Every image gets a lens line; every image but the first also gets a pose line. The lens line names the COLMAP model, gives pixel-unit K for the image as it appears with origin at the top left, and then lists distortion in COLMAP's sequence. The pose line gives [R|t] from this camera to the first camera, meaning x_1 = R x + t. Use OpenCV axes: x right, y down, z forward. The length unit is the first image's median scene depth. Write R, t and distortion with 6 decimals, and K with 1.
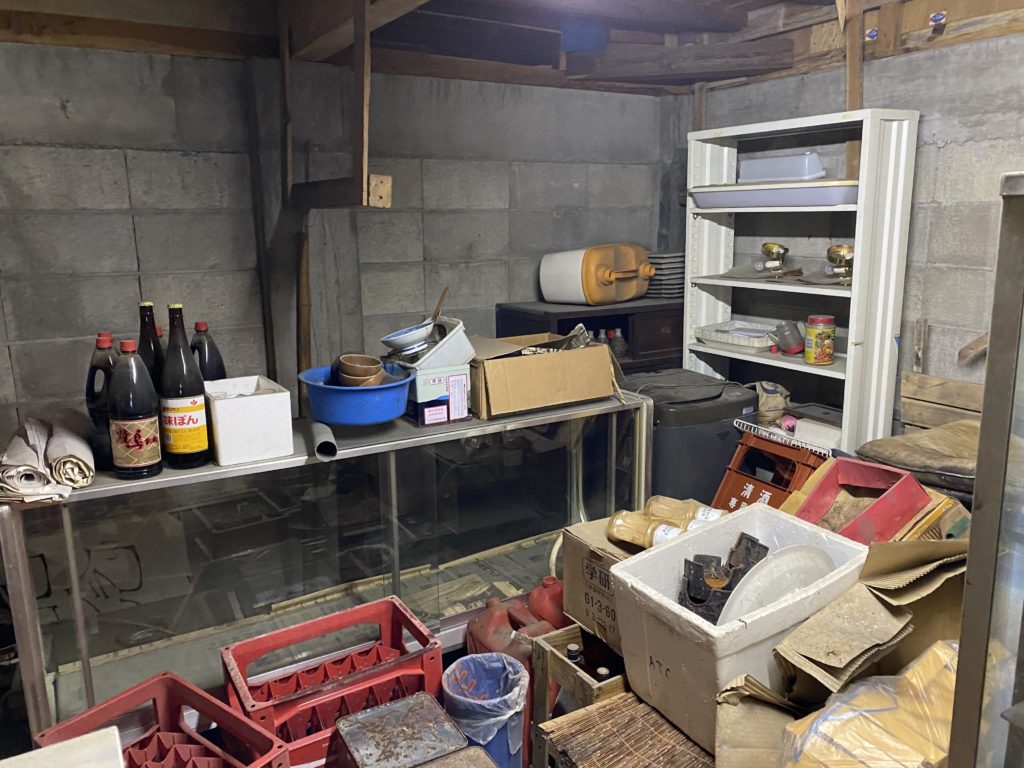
lens RADIAL K [[789.0, 0, 507.5], [0, 789.0, 384.4], [0, 0, 1]] dist [0.019440, -0.019811]
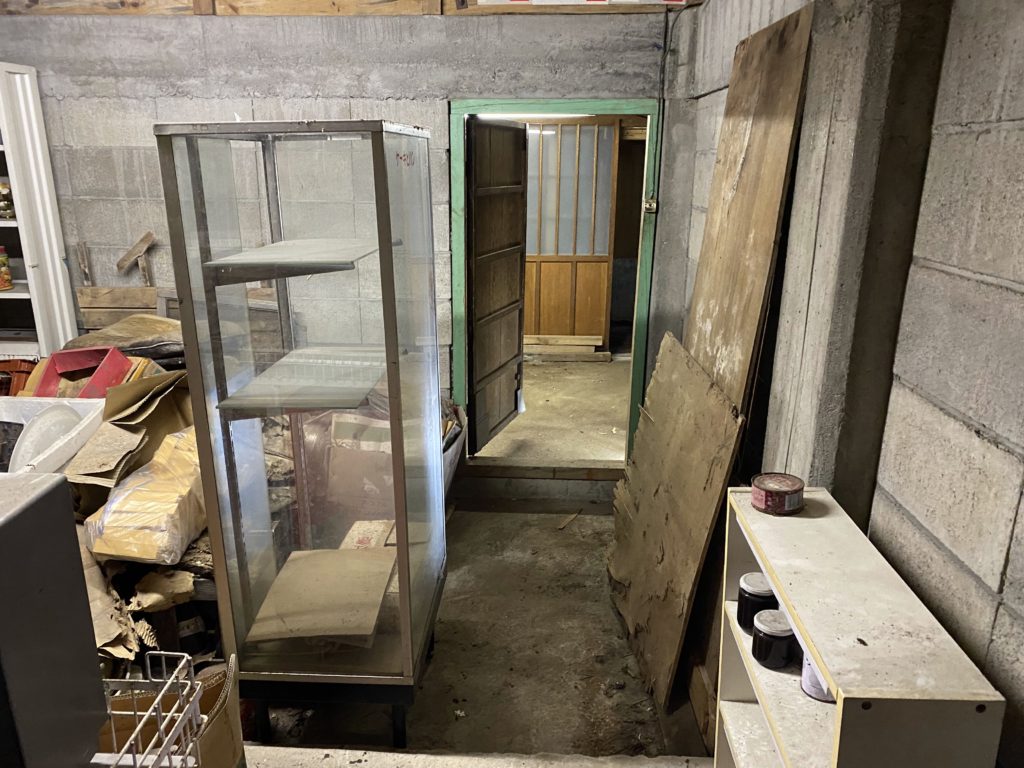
lens RADIAL K [[789.0, 0, 510.2], [0, 789.0, 391.2], [0, 0, 1]] dist [0.019440, -0.019811]
pose [[0.523871, -0.224904, 0.821570, -0.203451], [0.169810, 0.972728, 0.158005, 0.065365], [-0.834700, 0.056736, 0.547775, -0.233695]]
